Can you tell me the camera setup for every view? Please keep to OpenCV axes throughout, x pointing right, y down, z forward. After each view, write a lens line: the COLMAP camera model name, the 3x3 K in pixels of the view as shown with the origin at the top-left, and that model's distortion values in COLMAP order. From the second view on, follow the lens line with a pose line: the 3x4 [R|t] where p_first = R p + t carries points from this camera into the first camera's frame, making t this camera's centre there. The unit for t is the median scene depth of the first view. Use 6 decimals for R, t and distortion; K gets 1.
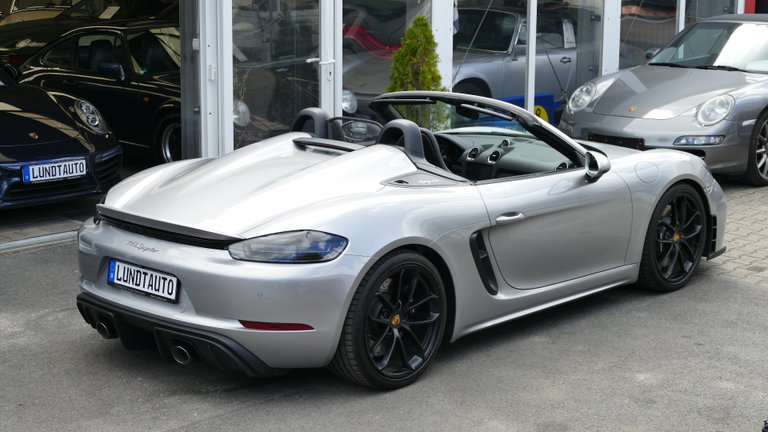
lens RADIAL K [[1497.1, 0, 383.8], [0, 1497.1, 215.5], [0, 0, 1]] dist [0.036444, 0.000000]
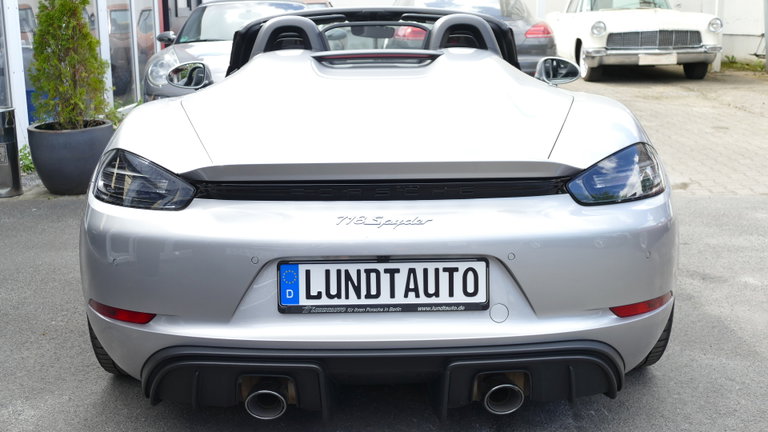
lens RADIAL K [[994.2, 0, 384.3], [0, 994.2, 216.7], [0, 0, 1]] dist [-0.019674, 0.000000]
pose [[0.696874, -0.156304, 0.699954, -0.392179], [0.151382, 0.986031, 0.069471, -0.004747], [-0.701034, 0.057548, 0.710802, 0.731624]]
